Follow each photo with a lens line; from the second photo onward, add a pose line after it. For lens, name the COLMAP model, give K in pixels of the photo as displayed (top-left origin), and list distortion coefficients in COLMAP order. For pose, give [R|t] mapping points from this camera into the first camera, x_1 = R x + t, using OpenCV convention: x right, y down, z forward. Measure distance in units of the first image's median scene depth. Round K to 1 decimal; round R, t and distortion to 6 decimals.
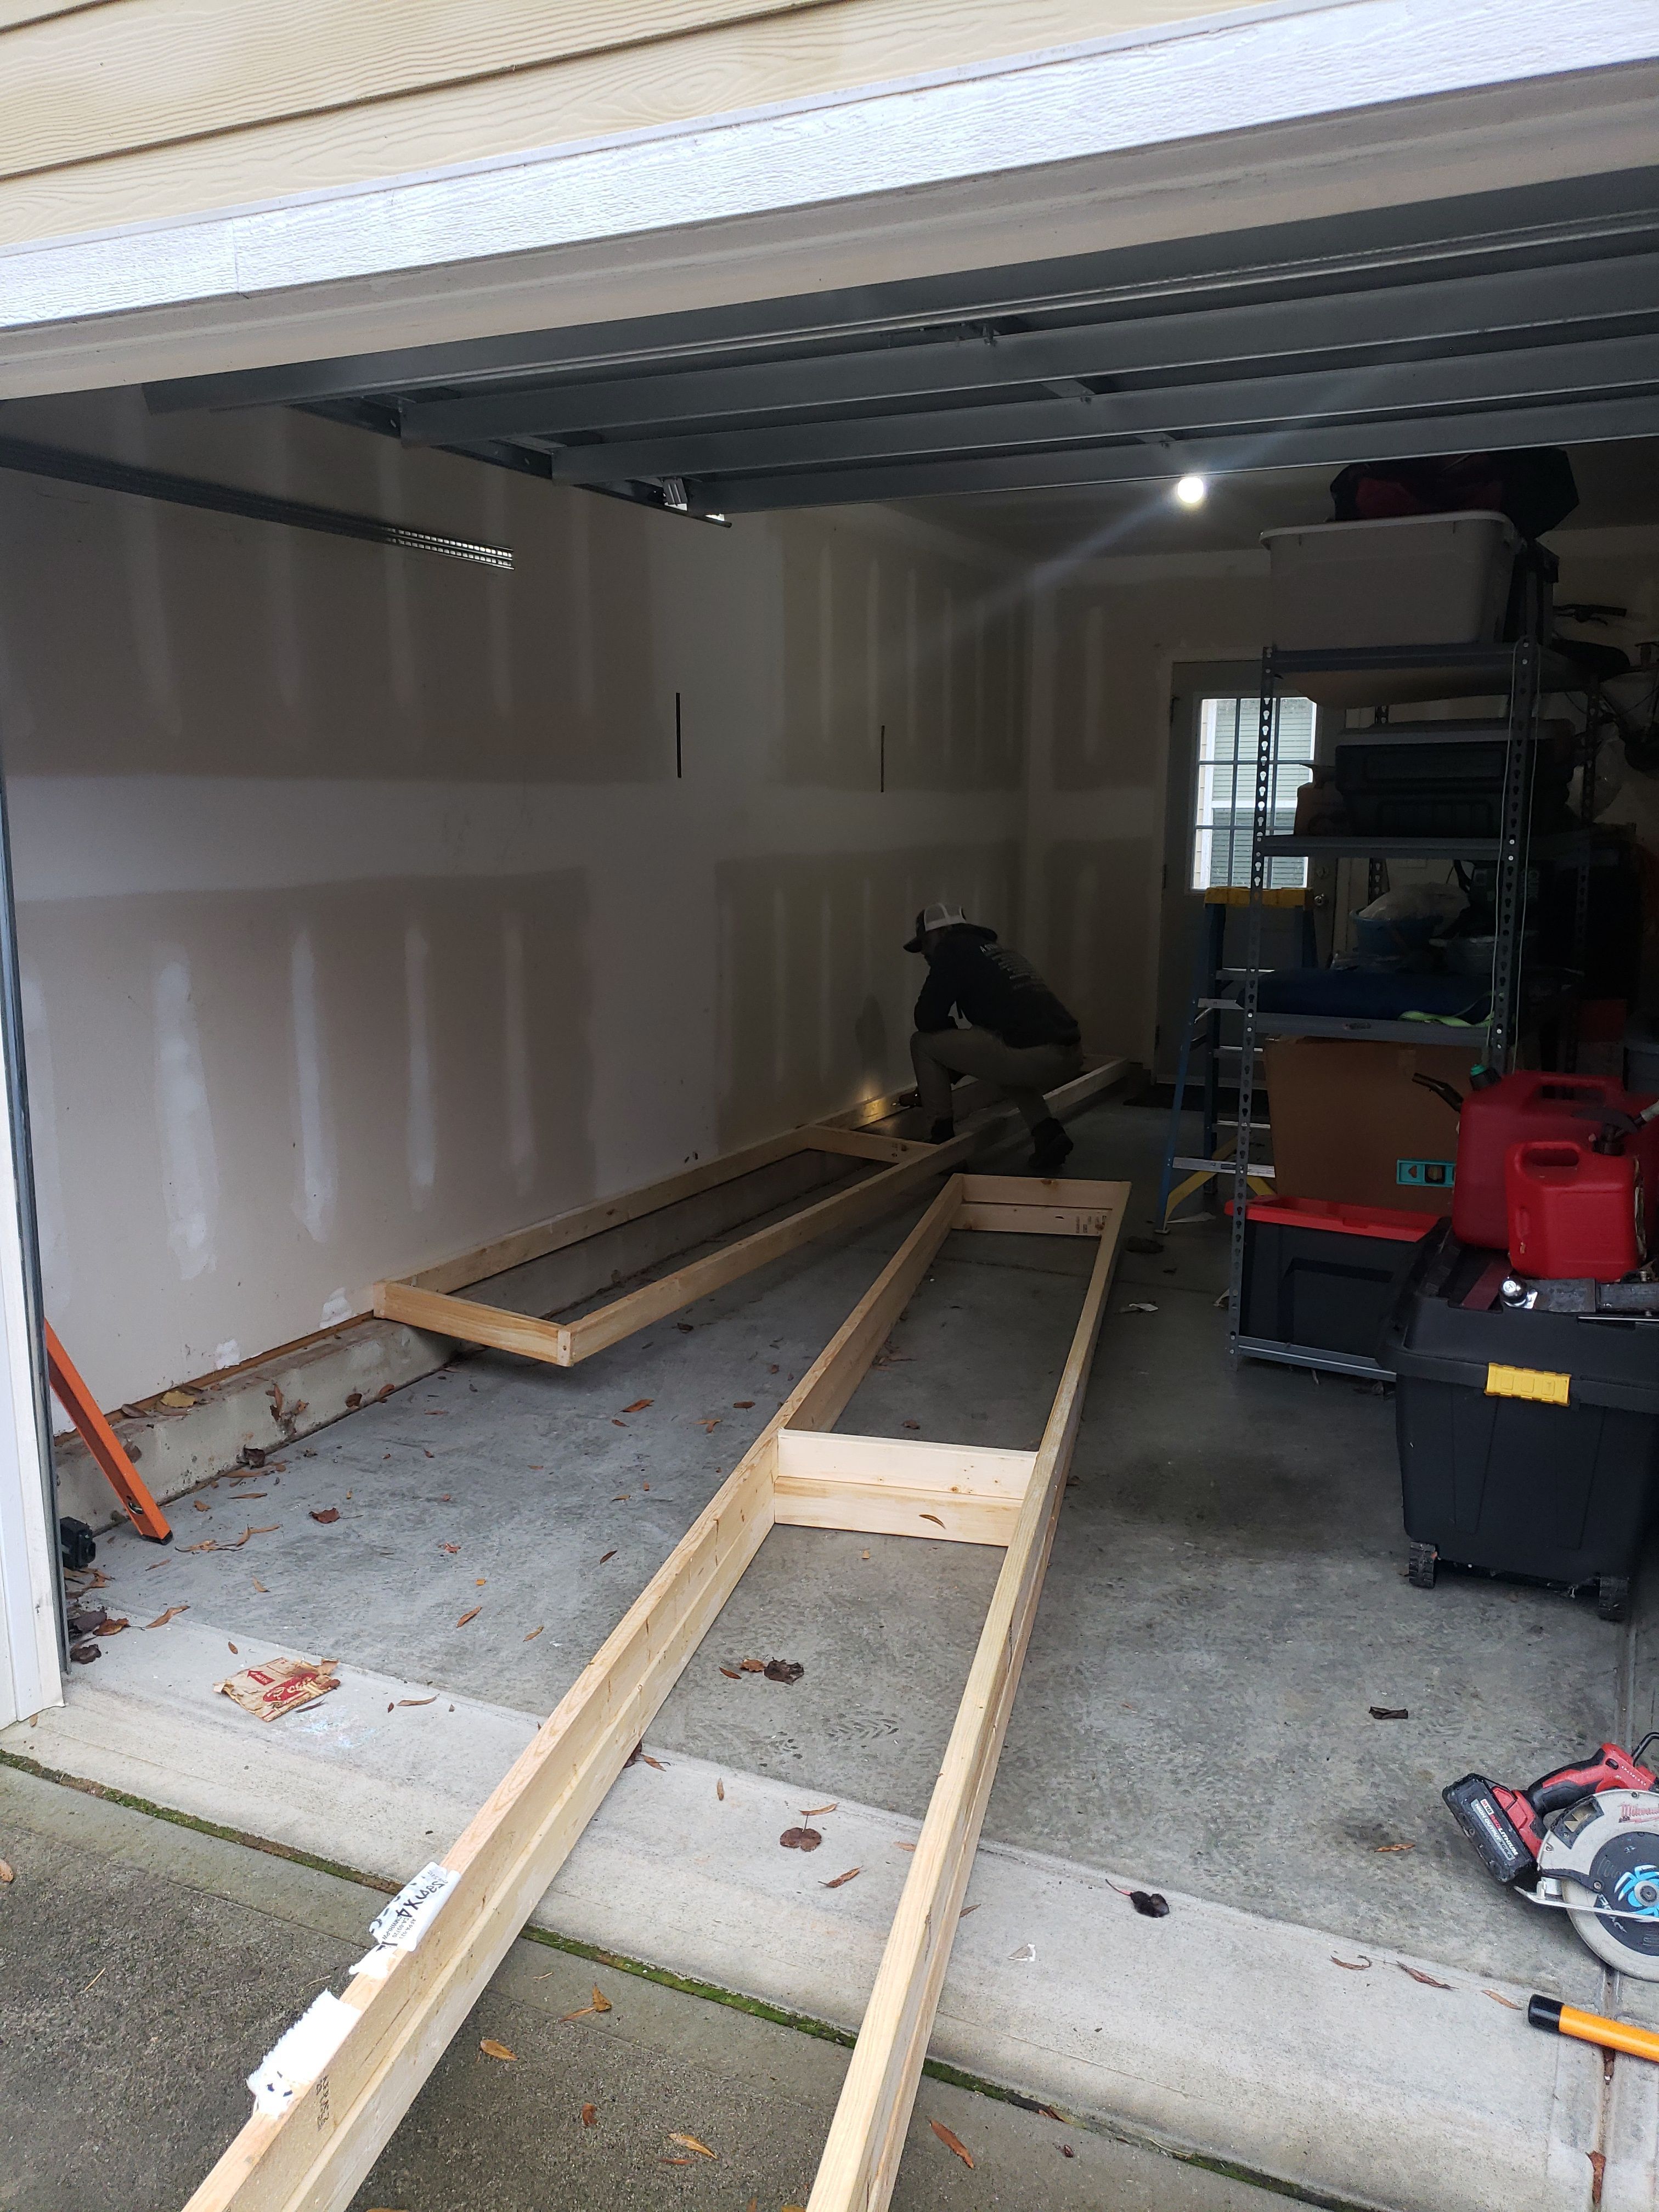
lens RADIAL K [[1722.7, 0, 852.3], [0, 1722.7, 1102.0], [0, 0, 1]] dist [0.026710, -0.002938]
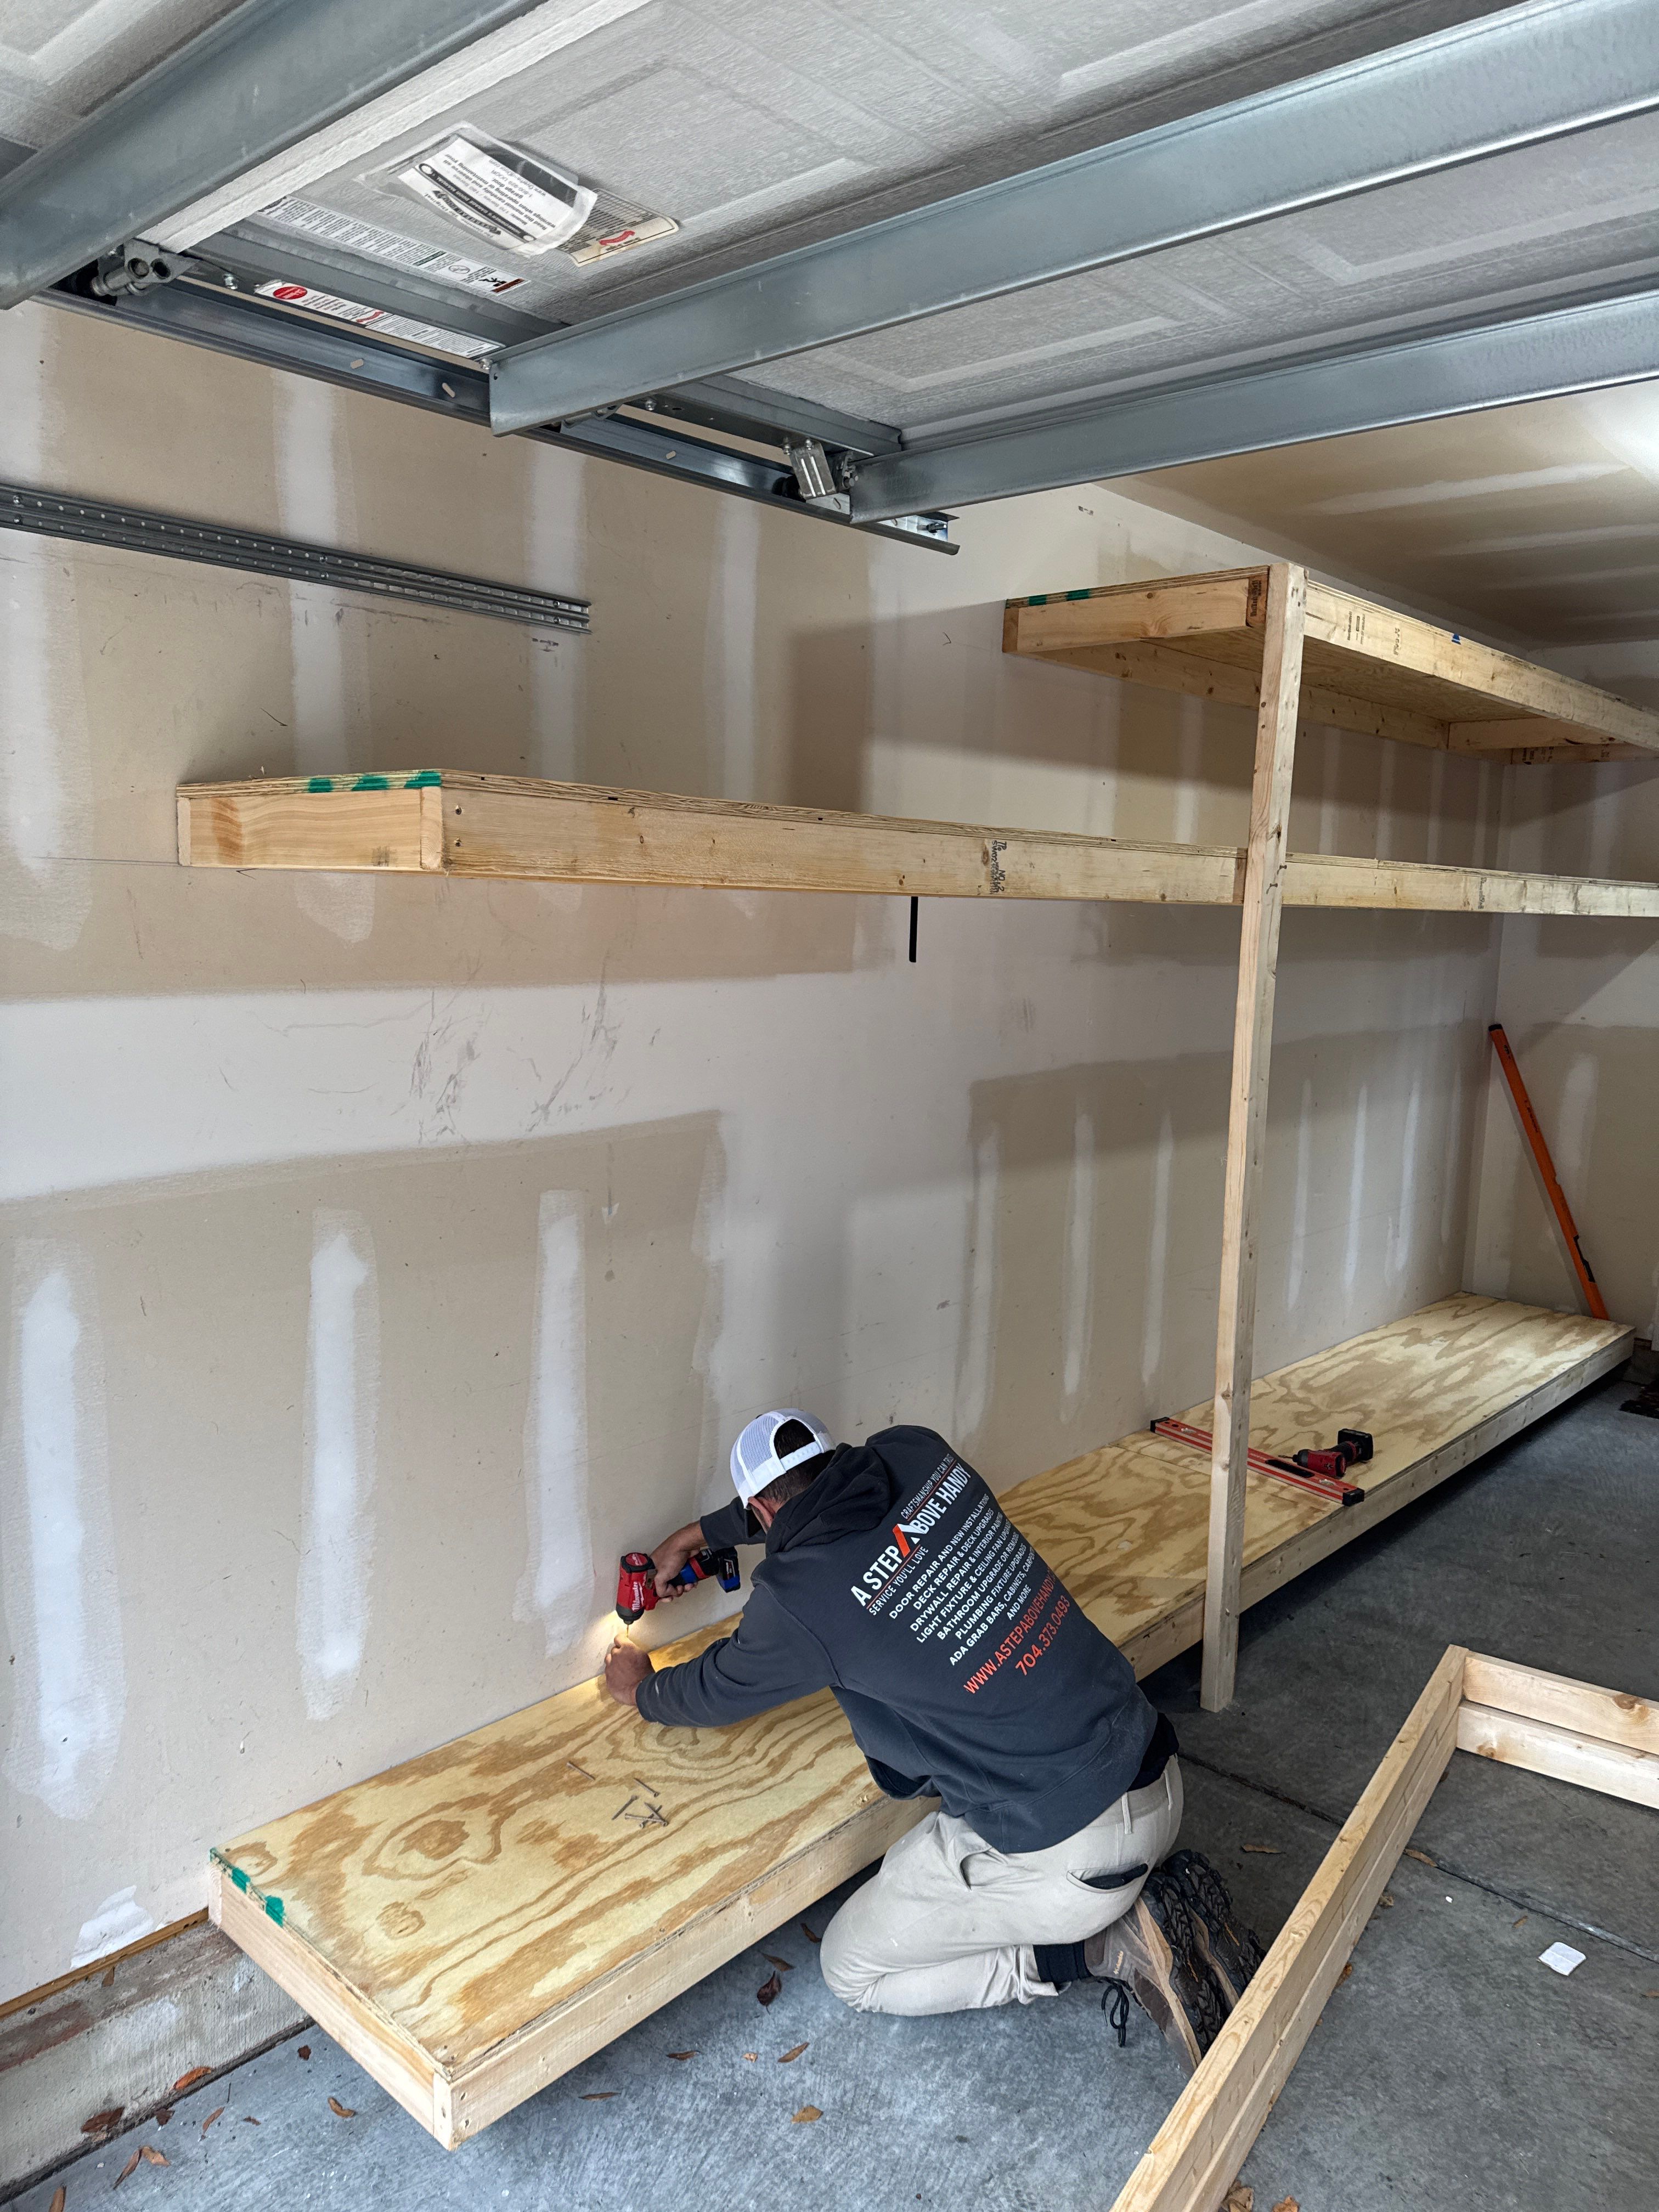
lens RADIAL K [[1556.8, 0, 837.9], [0, 1556.8, 1112.5], [0, 0, 1]] dist [0.051414, -0.079502]
pose [[0.955763, 0.061867, -0.287558, 0.057423], [-0.074046, 0.996752, -0.031661, -0.147220], [0.284665, 0.051553, 0.957240, 0.572418]]
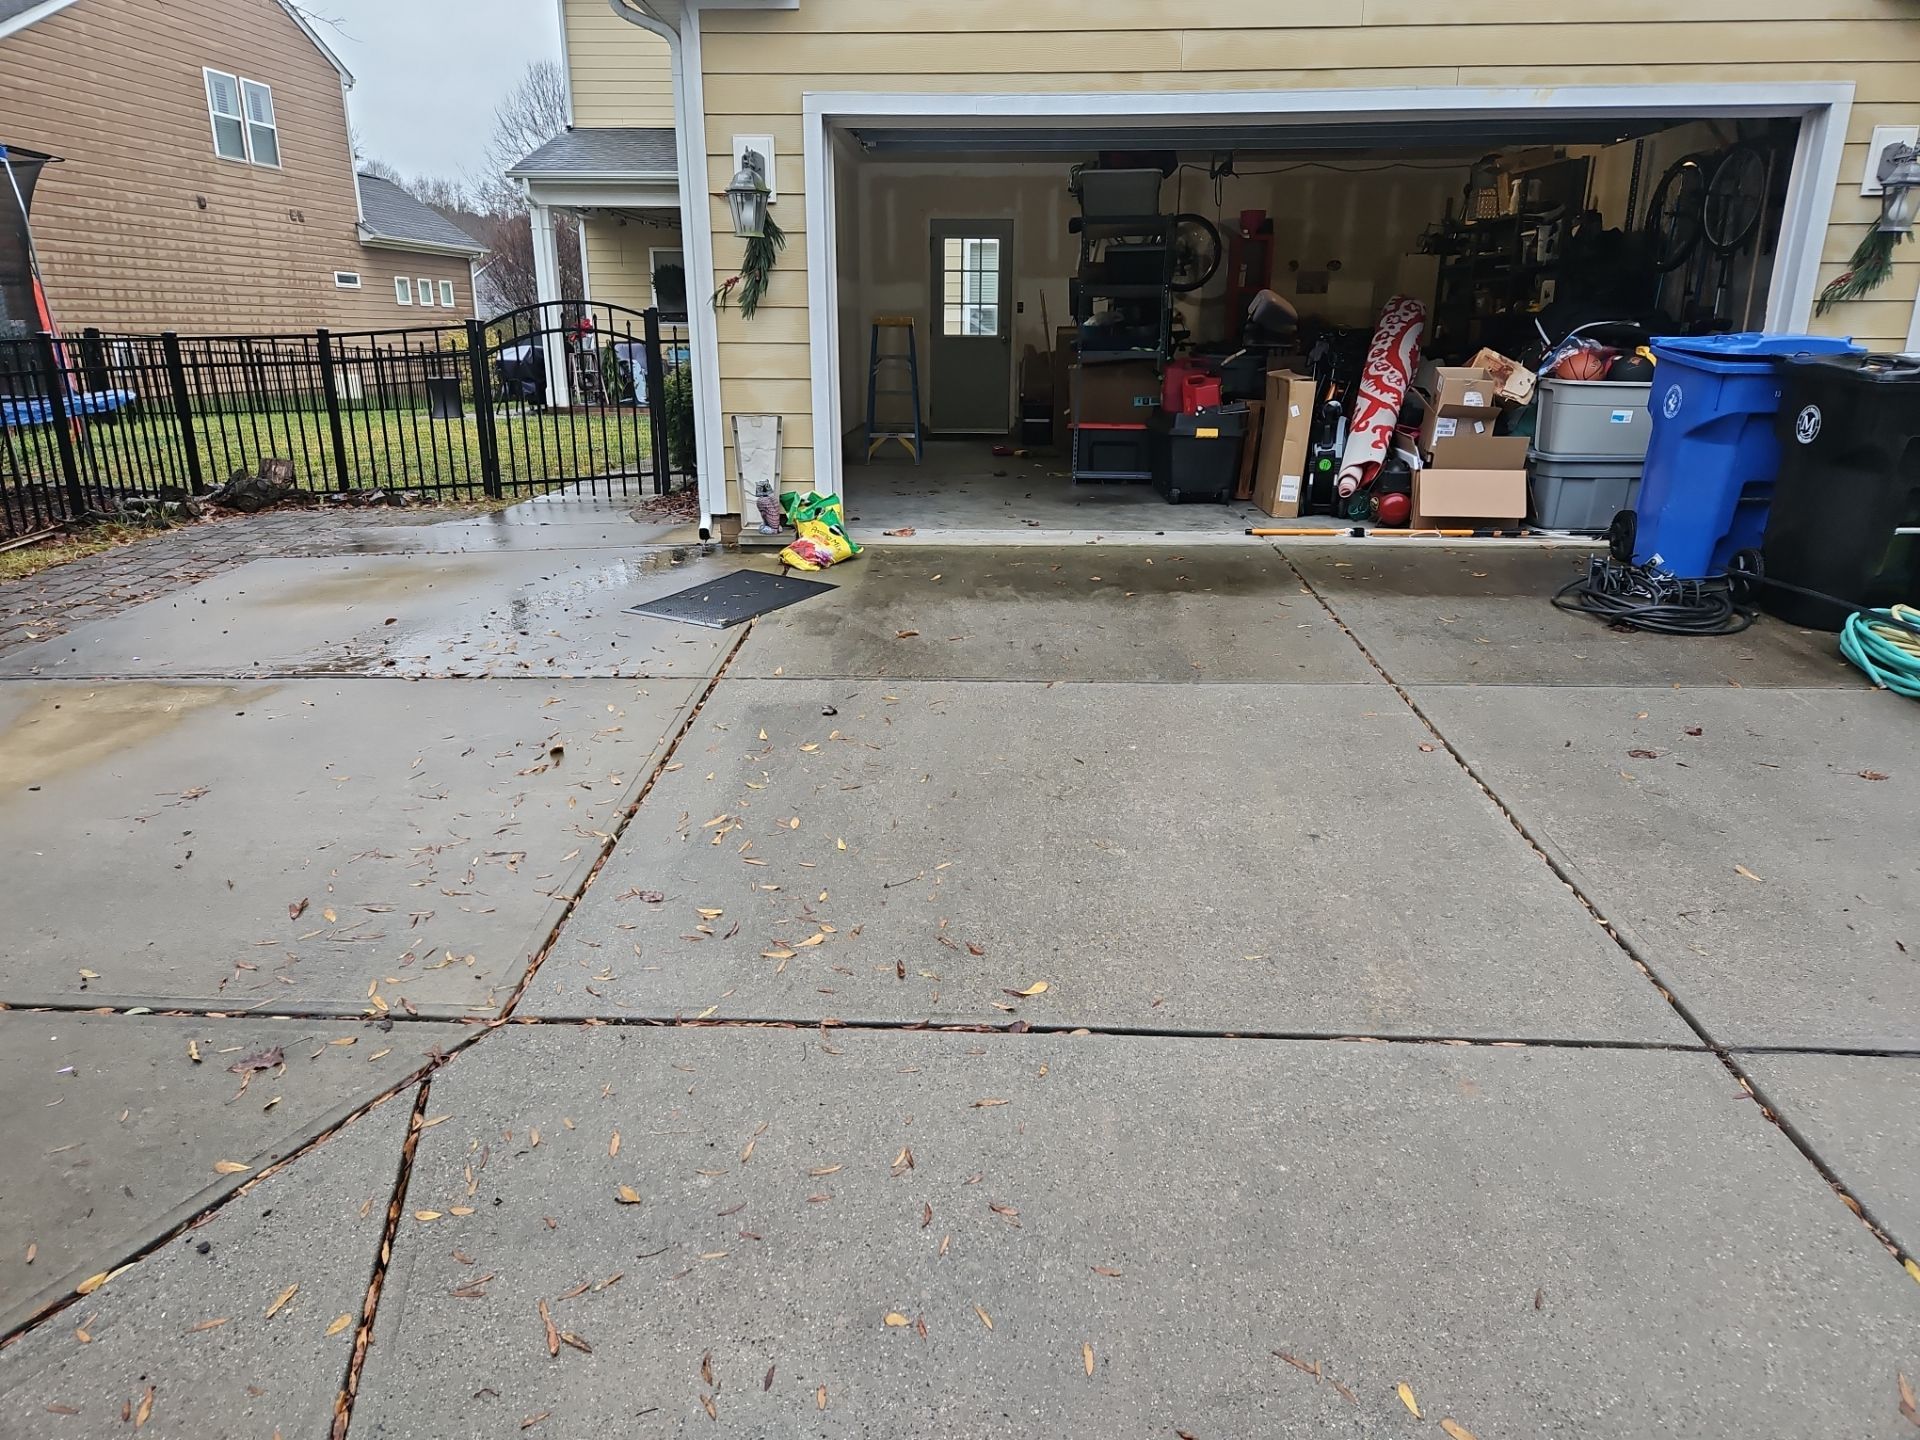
lens RADIAL K [[1287.3, 0, 940.8], [0, 1287.3, 748.2], [0, 0, 1]] dist [0.078756, -0.053574]
pose [[0.924487, -0.118177, 0.362434, -0.869649], [0.067371, 0.986420, 0.149788, 0.269351], [-0.375214, -0.114060, 0.919894, -1.001211]]
